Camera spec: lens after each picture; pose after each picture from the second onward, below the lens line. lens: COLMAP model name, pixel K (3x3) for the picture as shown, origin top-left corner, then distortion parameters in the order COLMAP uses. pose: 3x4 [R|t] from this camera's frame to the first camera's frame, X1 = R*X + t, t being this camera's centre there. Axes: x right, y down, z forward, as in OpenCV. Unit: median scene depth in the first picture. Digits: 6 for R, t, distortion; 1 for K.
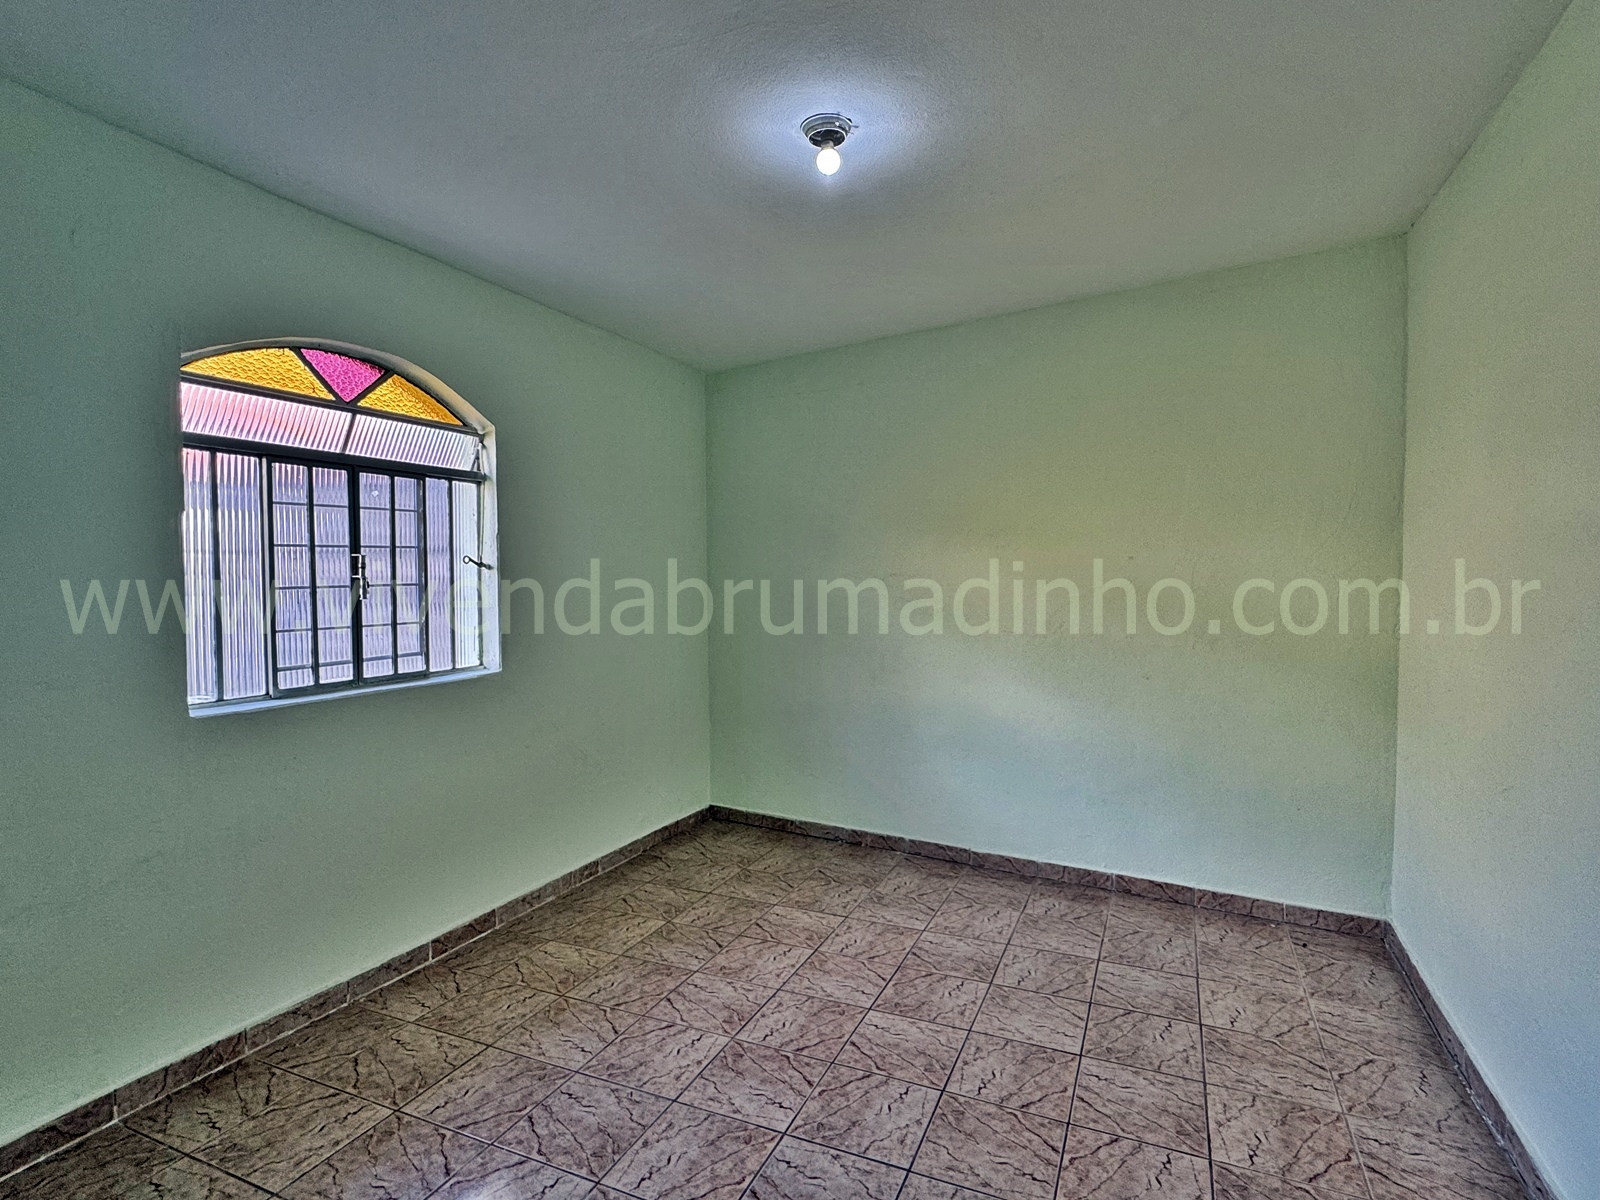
lens RADIAL K [[826.5, 0, 800.0], [0, 826.5, 603.4], [0, 0, 1]] dist [-0.001002, 0.000089]
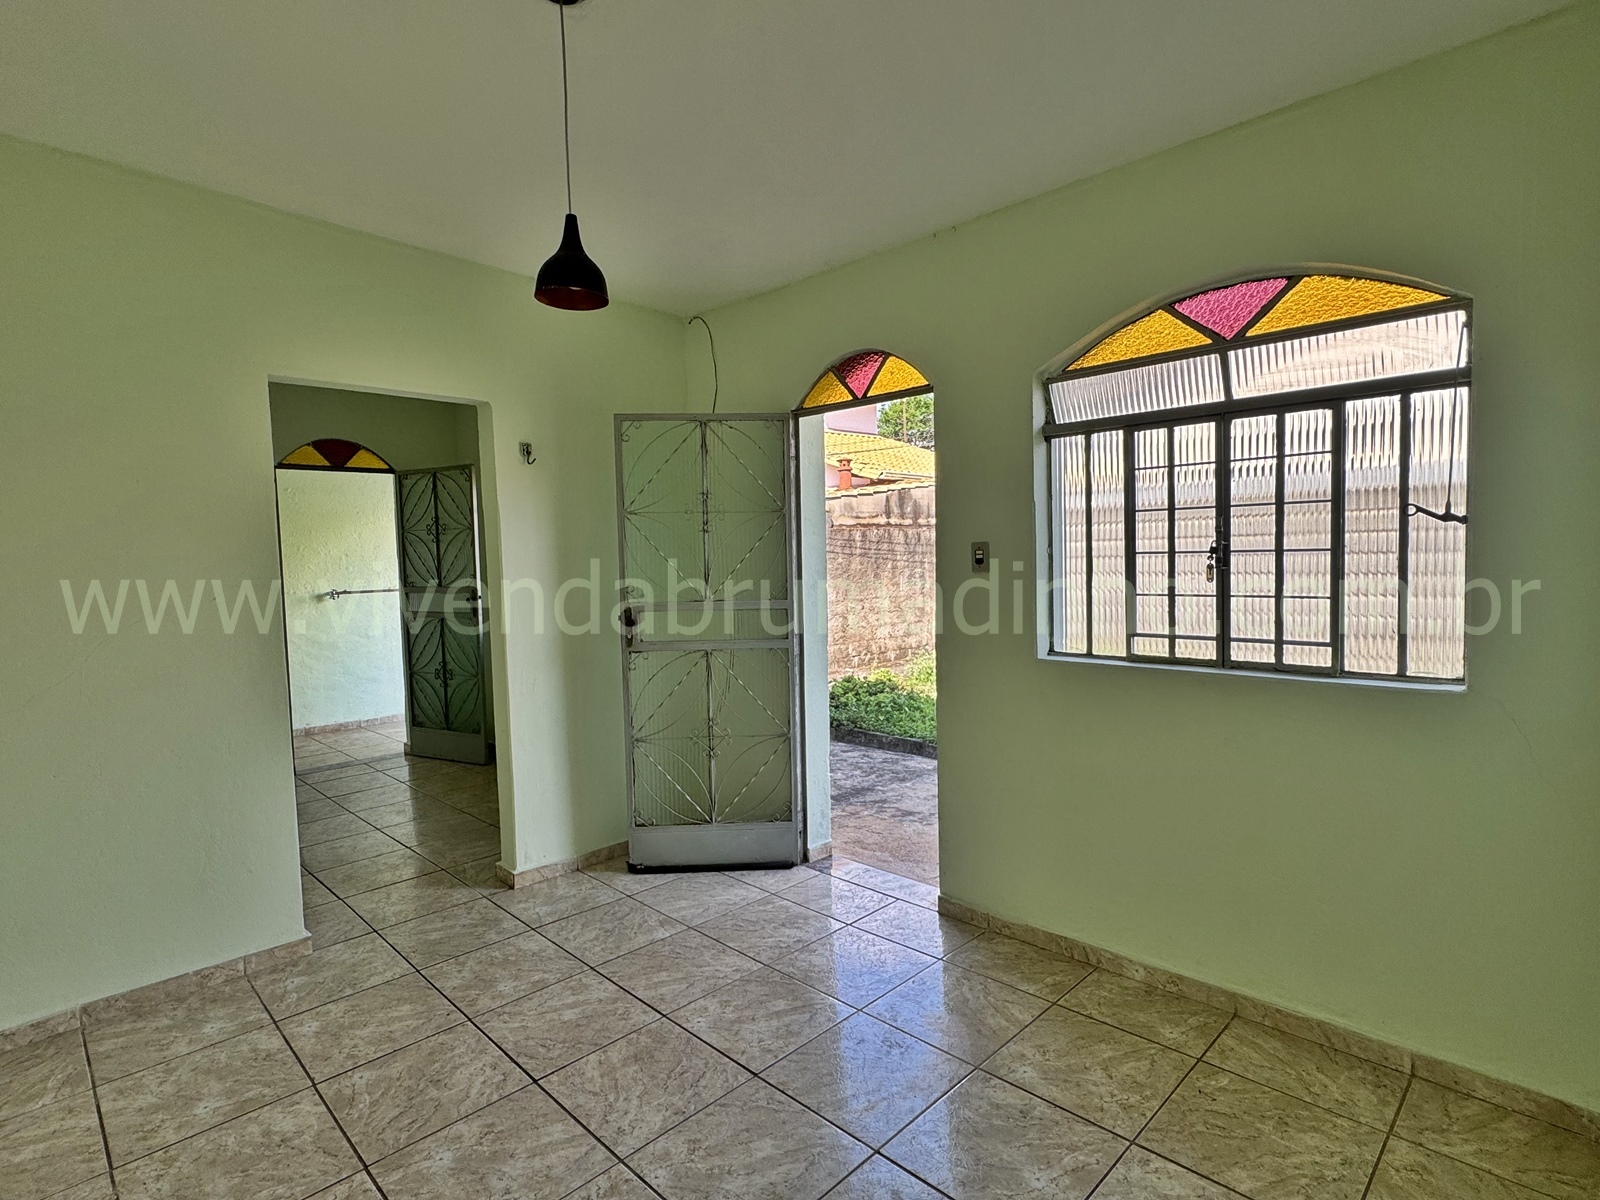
lens RADIAL K [[826.5, 0, 799.4], [0, 826.5, 590.9], [0, 0, 1]] dist [-0.001002, 0.000089]
pose [[-0.343960, 0.070148, -0.936361, 0.426307], [0.008033, 0.997389, 0.071769, -0.046829], [0.938950, 0.017164, -0.343625, 0.877472]]
